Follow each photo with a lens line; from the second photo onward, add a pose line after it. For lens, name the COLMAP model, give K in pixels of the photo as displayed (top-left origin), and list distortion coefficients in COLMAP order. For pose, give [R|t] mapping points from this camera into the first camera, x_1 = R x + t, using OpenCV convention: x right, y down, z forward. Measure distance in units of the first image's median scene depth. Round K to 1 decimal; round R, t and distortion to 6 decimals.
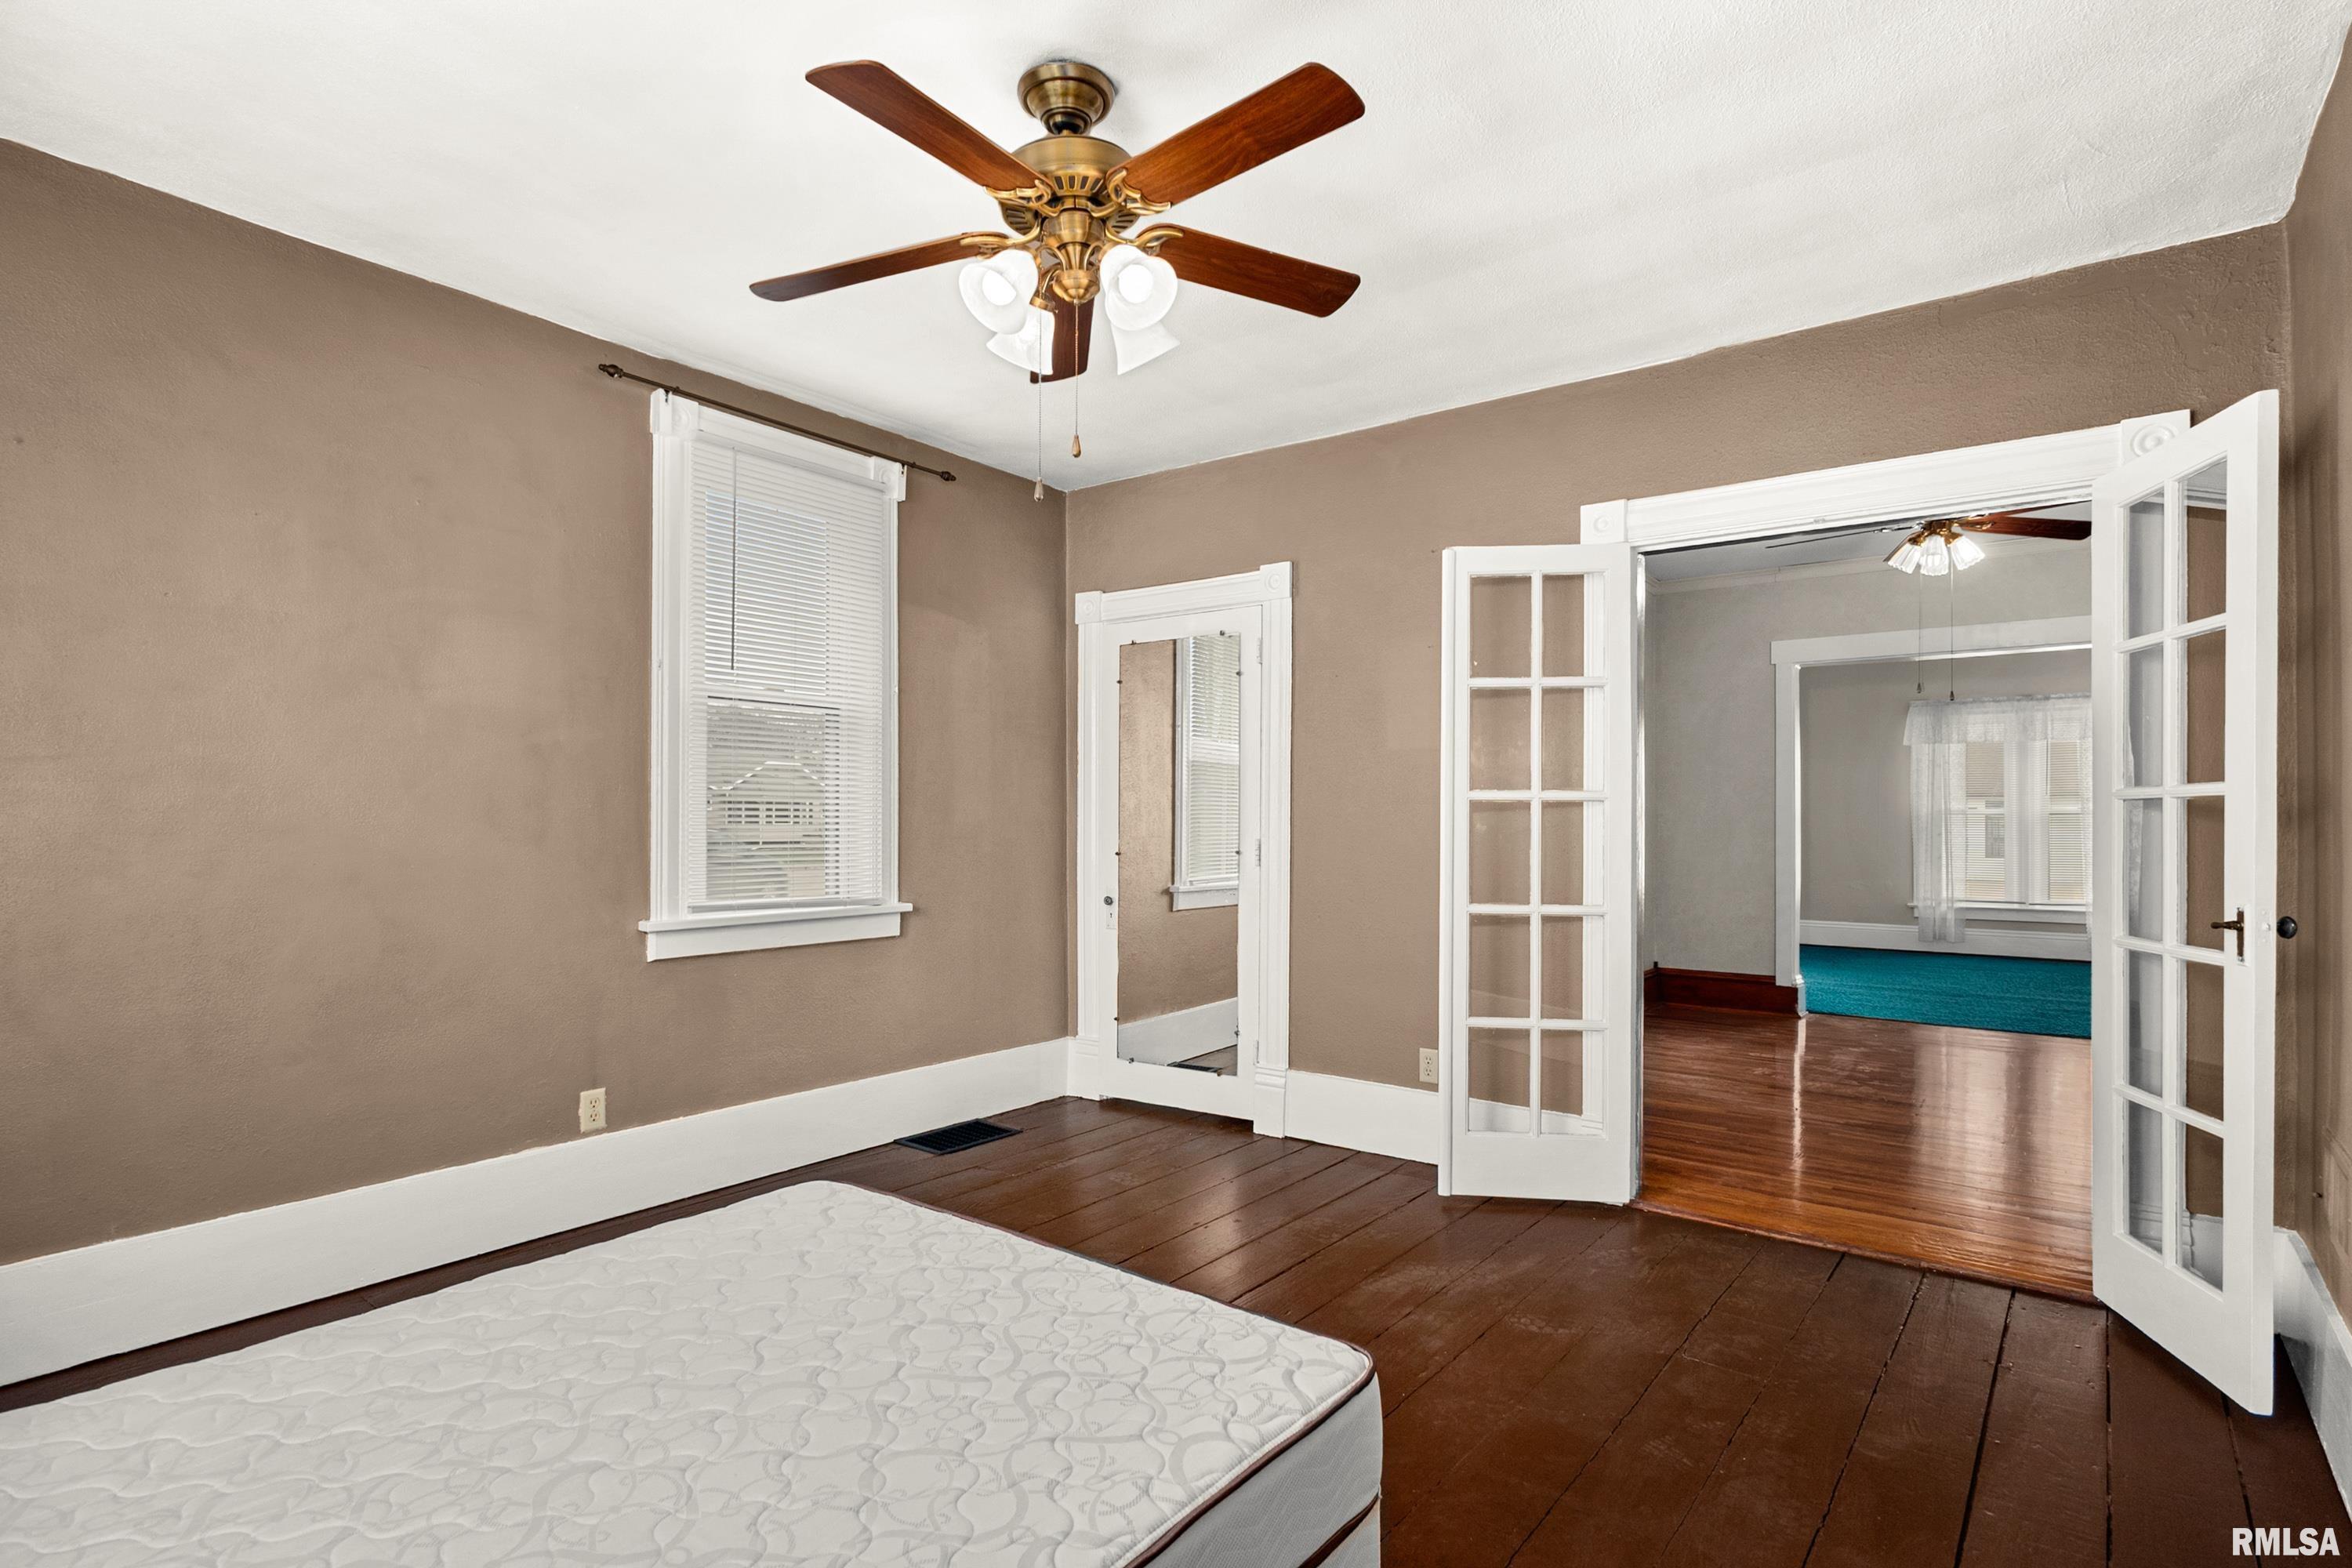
lens RADIAL K [[1180.8, 0, 1176.1], [0, 1180.8, 800.2], [0, 0, 1]] dist [-0.011398, 0.004884]
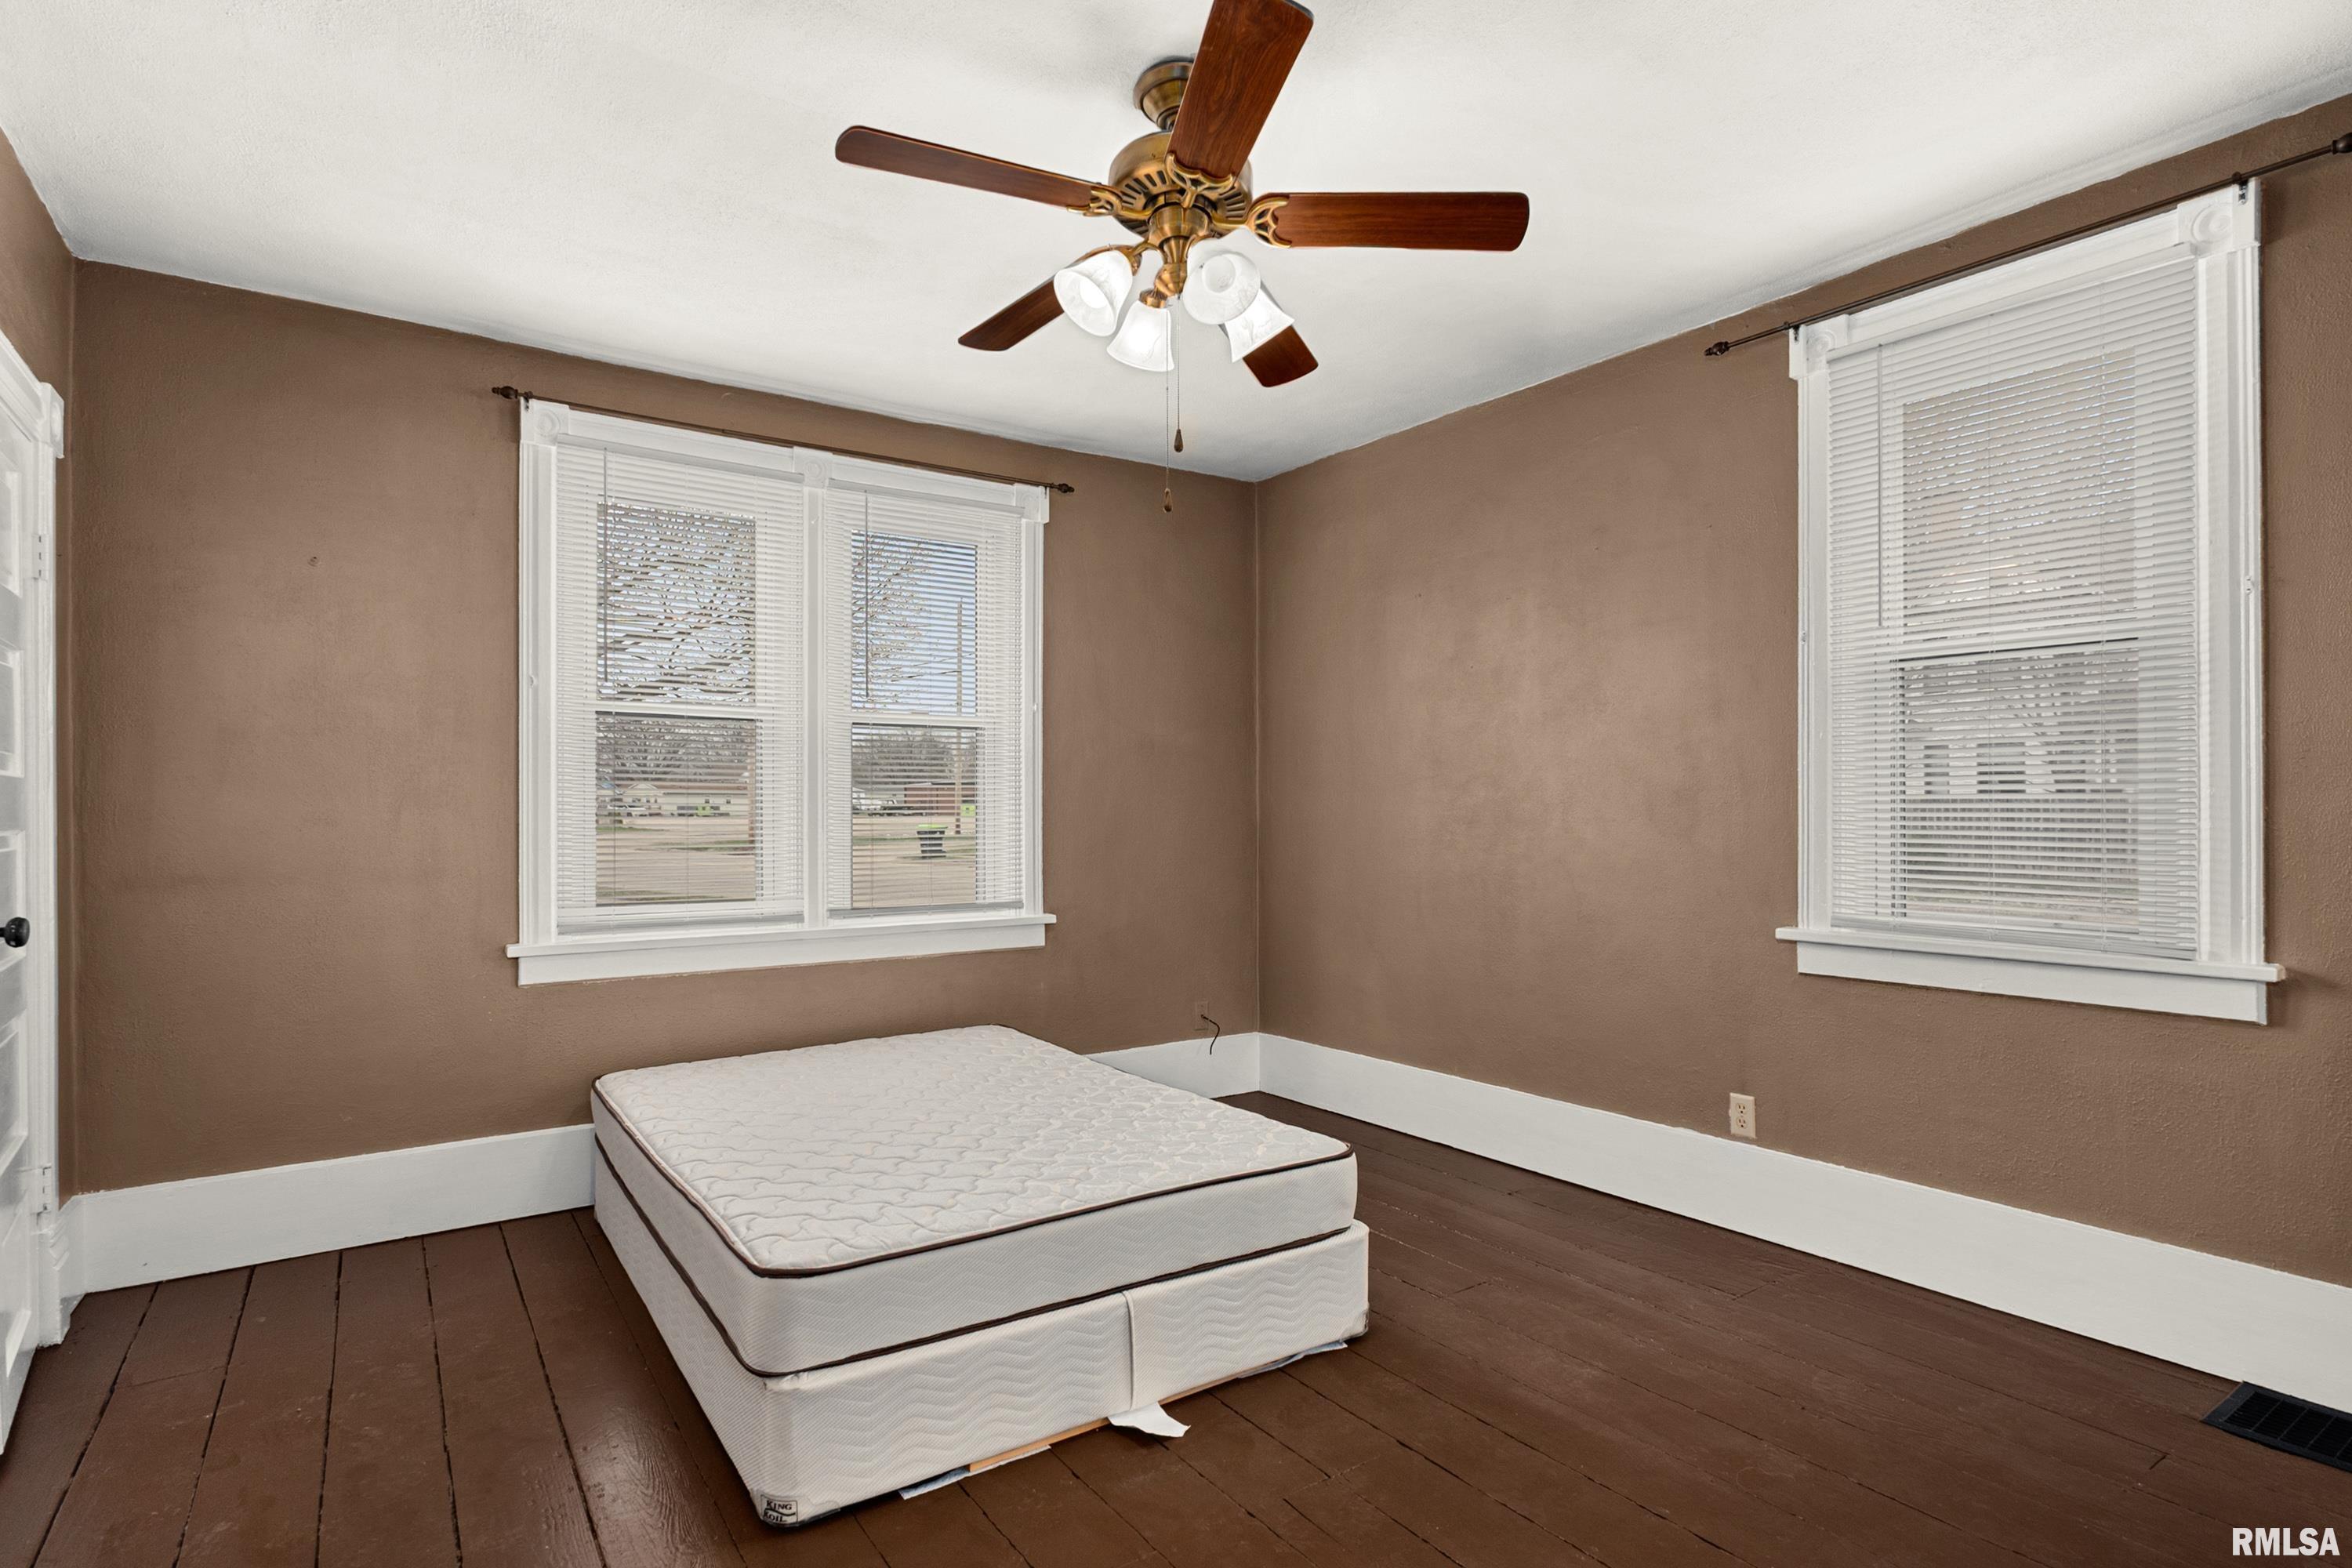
lens RADIAL K [[1180.8, 0, 1174.7], [0, 1180.8, 797.8], [0, 0, 1]] dist [-0.011398, 0.004884]
pose [[-0.305522, -0.010591, -0.952126, 0.566202], [0.018495, 0.999683, -0.017055, 0.010584], [0.952005, -0.022821, -0.305230, 0.853706]]
